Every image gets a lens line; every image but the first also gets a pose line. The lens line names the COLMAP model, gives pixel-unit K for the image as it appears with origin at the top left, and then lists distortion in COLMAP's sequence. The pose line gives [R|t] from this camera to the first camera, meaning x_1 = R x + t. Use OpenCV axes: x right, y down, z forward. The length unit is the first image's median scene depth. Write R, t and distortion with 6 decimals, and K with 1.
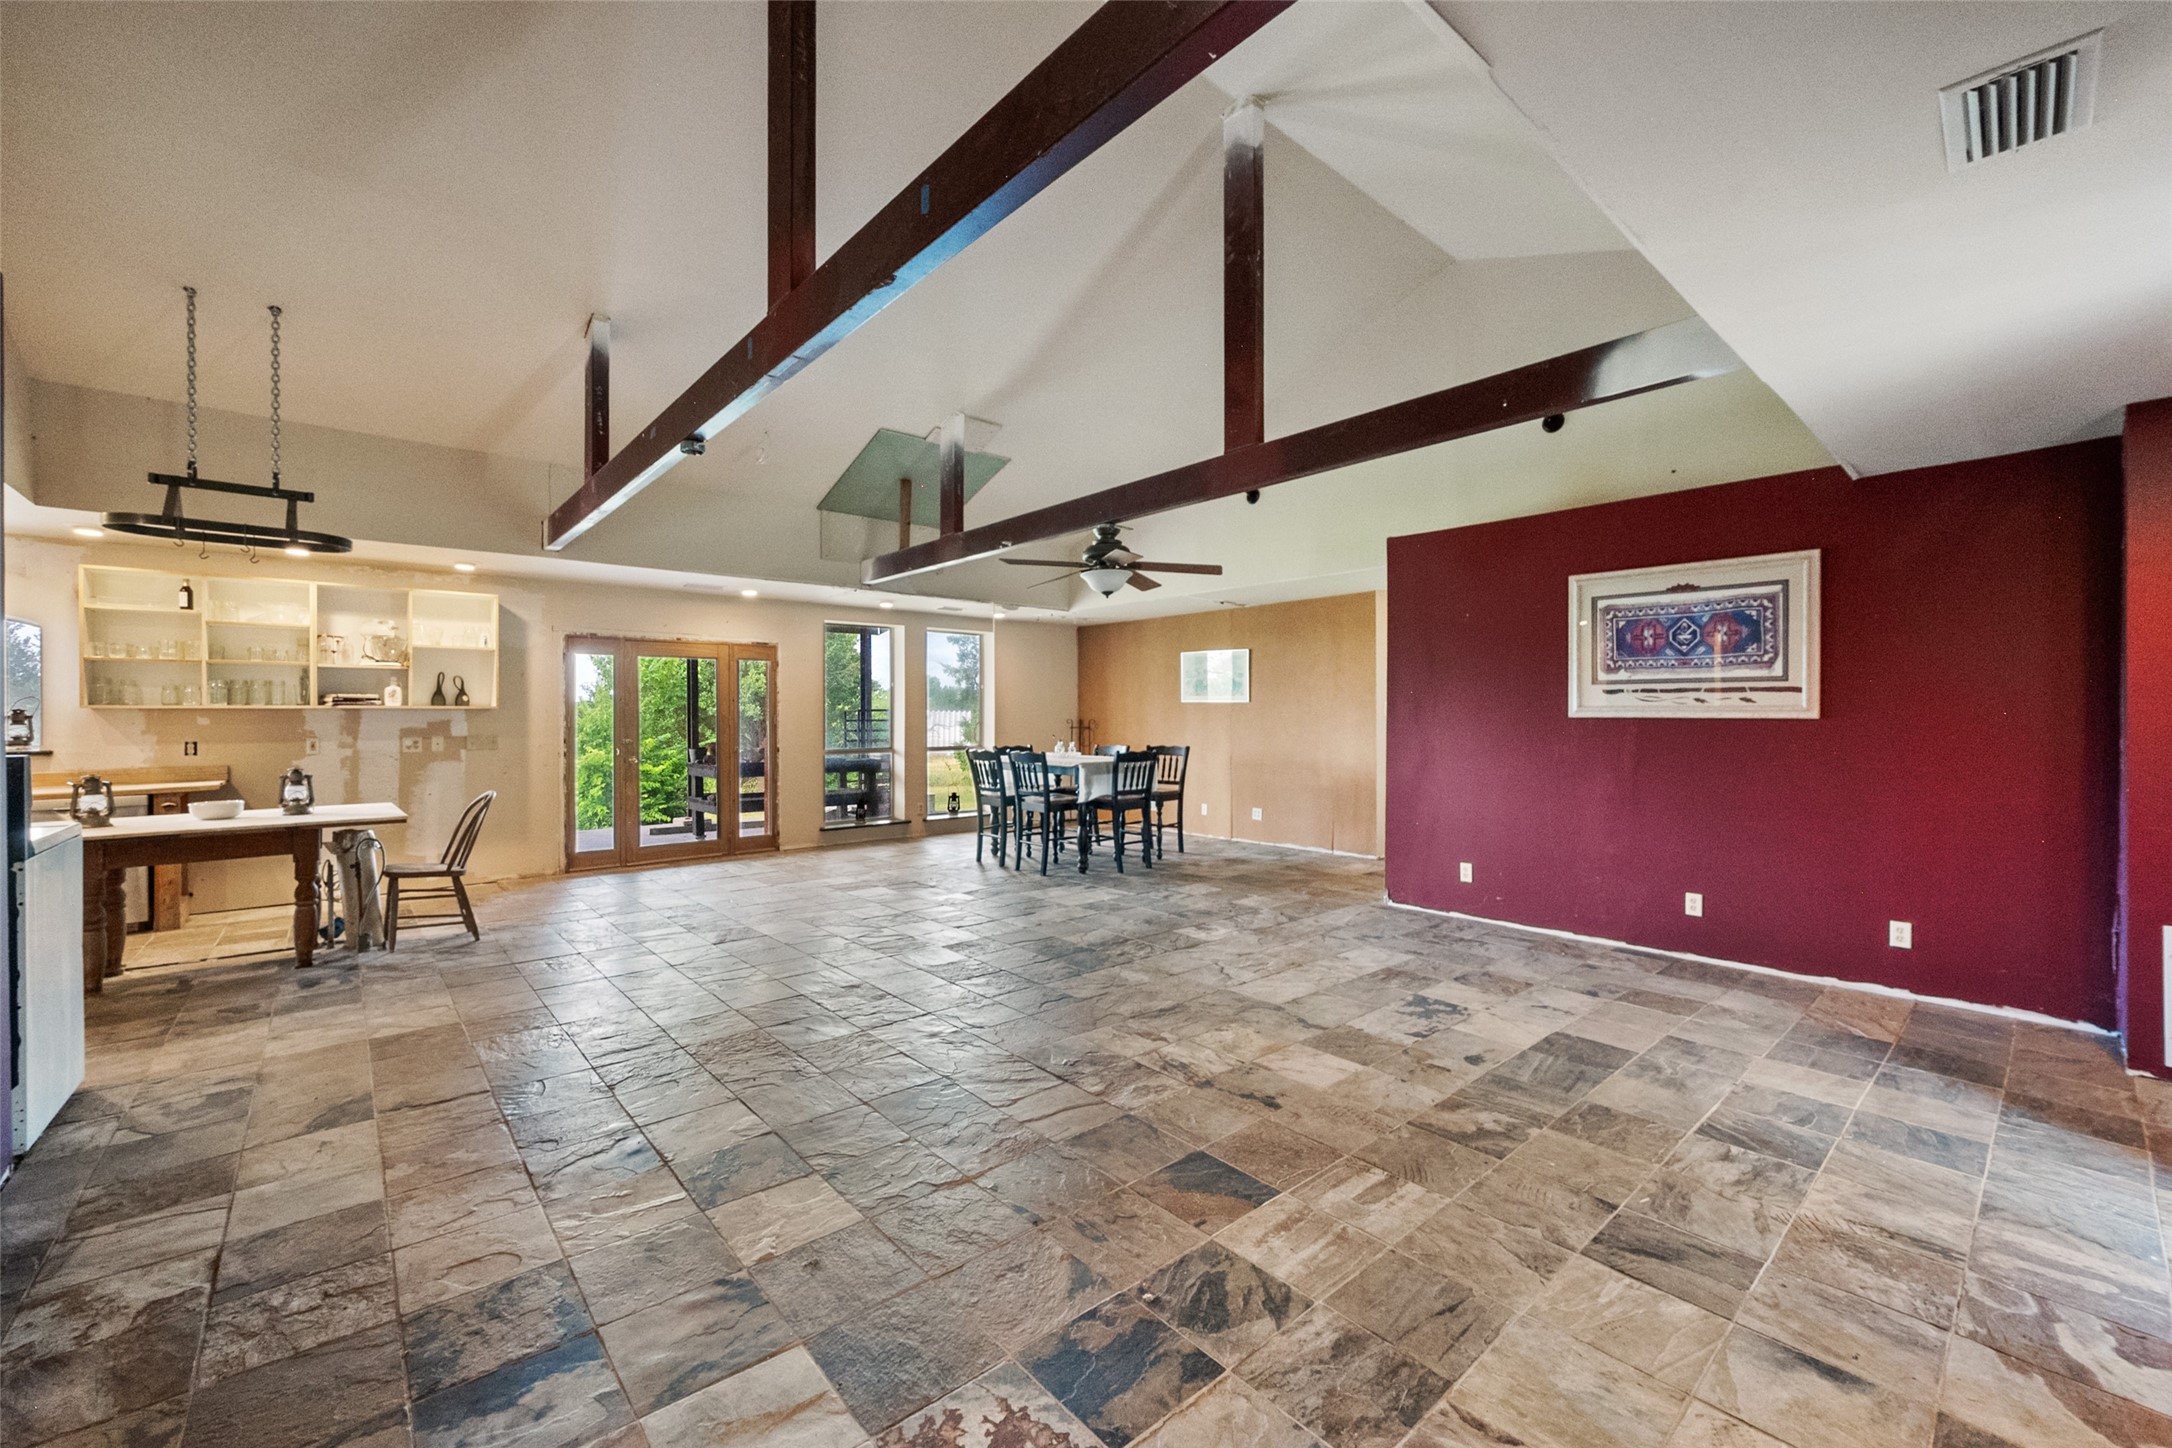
lens RADIAL K [[859.8, 0, 1076.5], [0, 859.8, 718.7], [0, 0, 1]] dist [-0.002785, 0.001289]
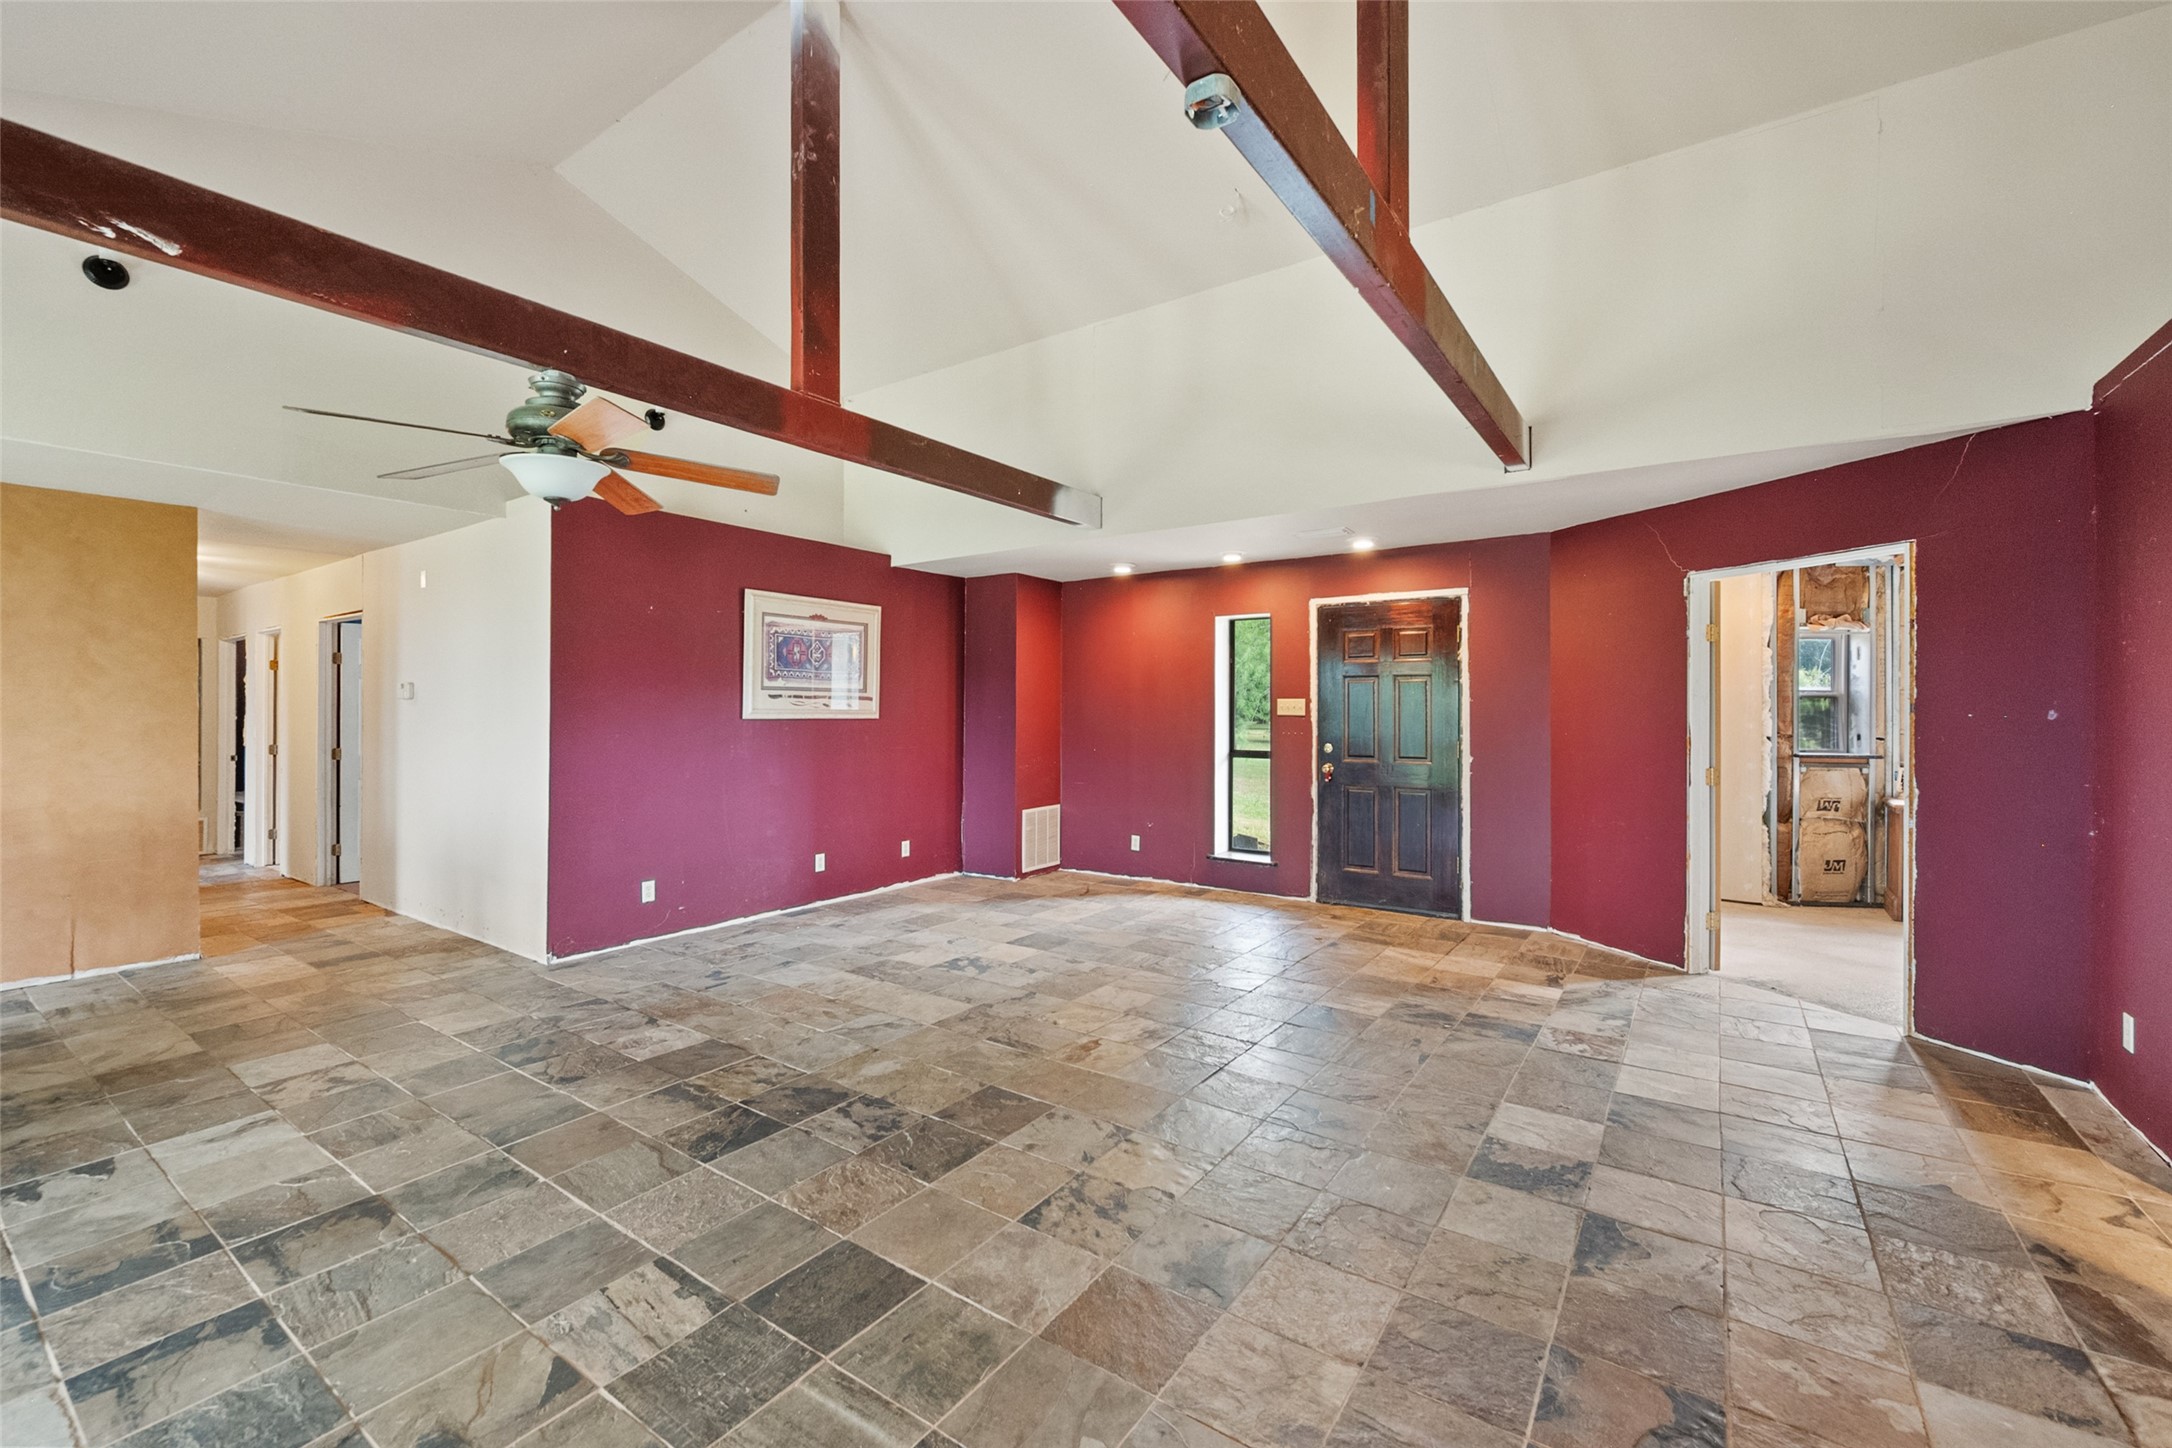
lens RADIAL K [[908.4, 0, 1083.1], [0, 908.4, 702.3], [0, 0, 1]] dist [-0.002775, 0.001402]
pose [[-0.247763, 0.005946, 0.968802, -0.485595], [-0.000910, 0.999979, -0.006370, -0.011625], [-0.968820, -0.002460, -0.247752, 0.659144]]
